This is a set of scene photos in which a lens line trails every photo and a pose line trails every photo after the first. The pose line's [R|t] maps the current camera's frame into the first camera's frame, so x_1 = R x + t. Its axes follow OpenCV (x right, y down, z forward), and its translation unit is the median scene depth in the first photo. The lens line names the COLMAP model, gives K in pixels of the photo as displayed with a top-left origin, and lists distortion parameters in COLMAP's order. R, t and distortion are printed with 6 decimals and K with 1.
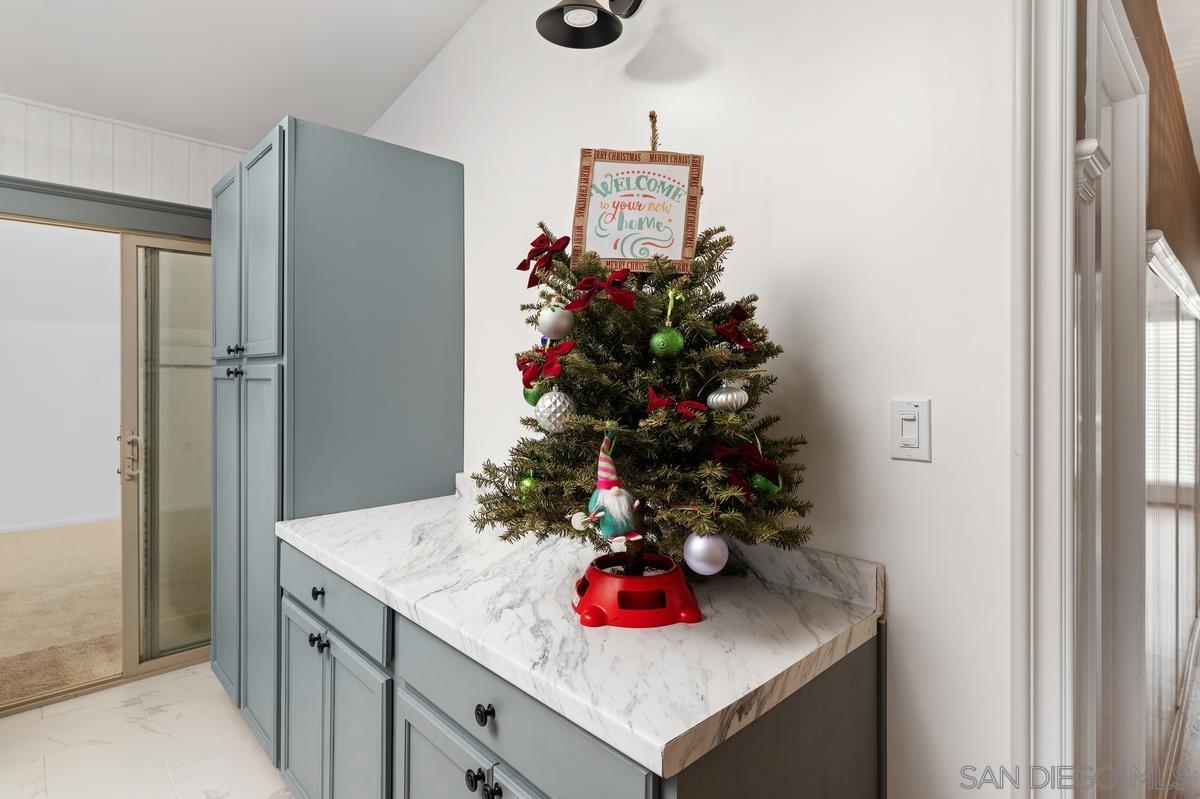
lens RADIAL K [[612.8, 0, 600.2], [0, 612.8, 381.5], [0, 0, 1]] dist [0.000299, 0.000015]
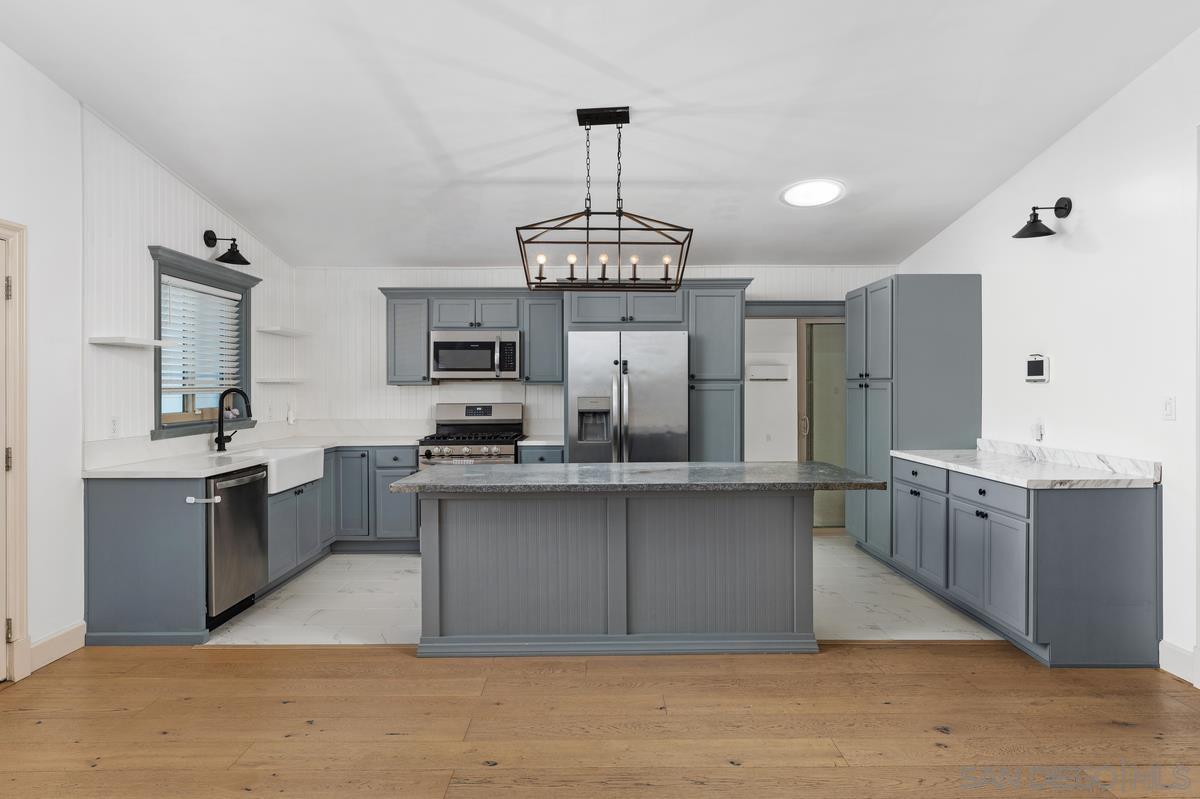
lens RADIAL K [[691.3, 0, 602.3], [0, 691.3, 391.2], [0, 0, 1]] dist [0.001064, -0.000146]
pose [[0.735500, -0.000811, -0.677524, 0.388753], [0.001986, 0.999998, 0.000959, 0.000707], [0.677522, -0.002051, 0.735500, -1.458203]]
